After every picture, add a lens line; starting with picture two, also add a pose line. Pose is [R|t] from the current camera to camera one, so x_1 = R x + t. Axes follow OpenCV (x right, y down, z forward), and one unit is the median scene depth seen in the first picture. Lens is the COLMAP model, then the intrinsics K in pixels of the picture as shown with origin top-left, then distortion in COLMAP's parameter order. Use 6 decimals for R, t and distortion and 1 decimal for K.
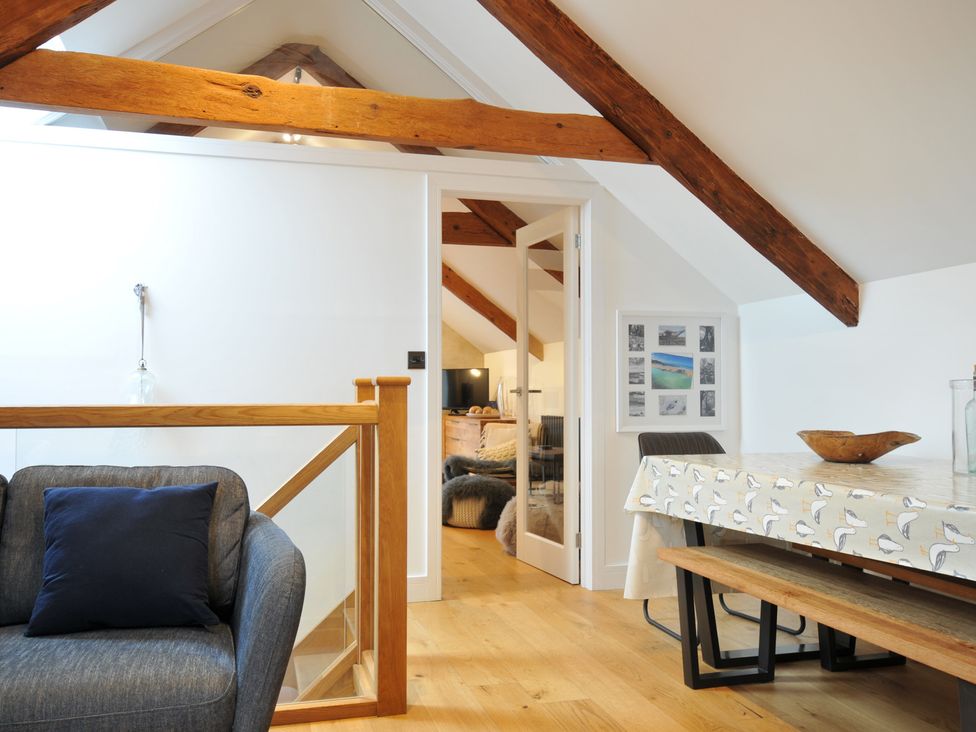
lens RADIAL K [[887.2, 0, 497.4], [0, 887.2, 376.6], [0, 0, 1]] dist [0.025905, 0.000734]
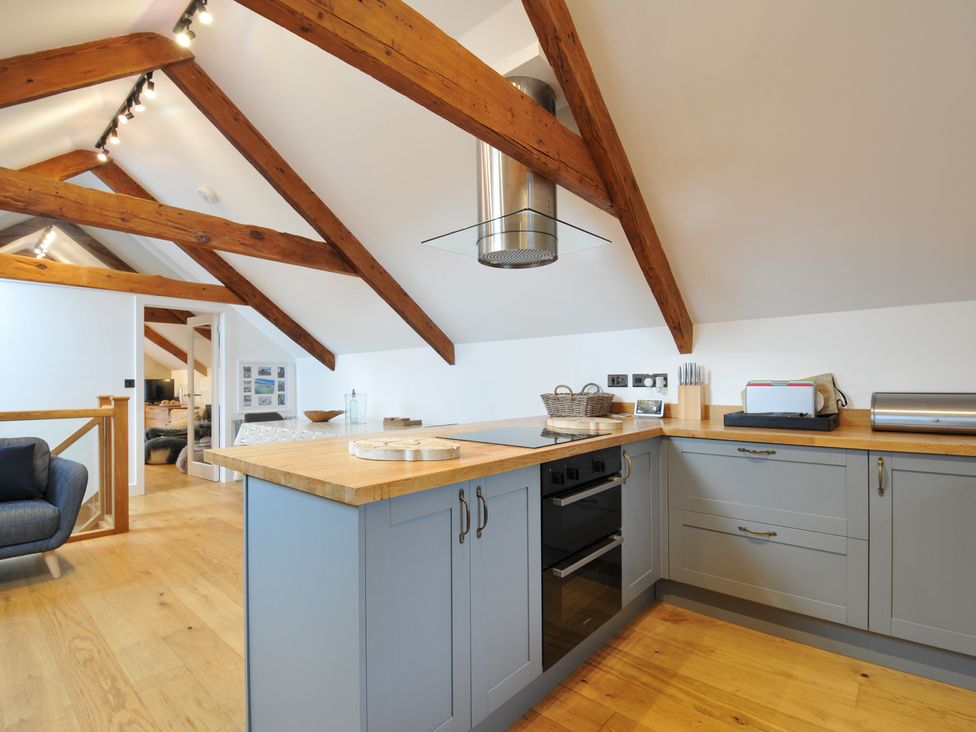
lens RADIAL K [[489.8, 0, 499.1], [0, 489.8, 377.1], [0, 0, 1]] dist [0.018120, -0.026476]
pose [[0.843112, -0.001843, 0.537734, 0.021161], [-0.001059, 0.999986, 0.005088, -0.038293], [-0.537736, -0.004860, 0.843099, -0.435749]]
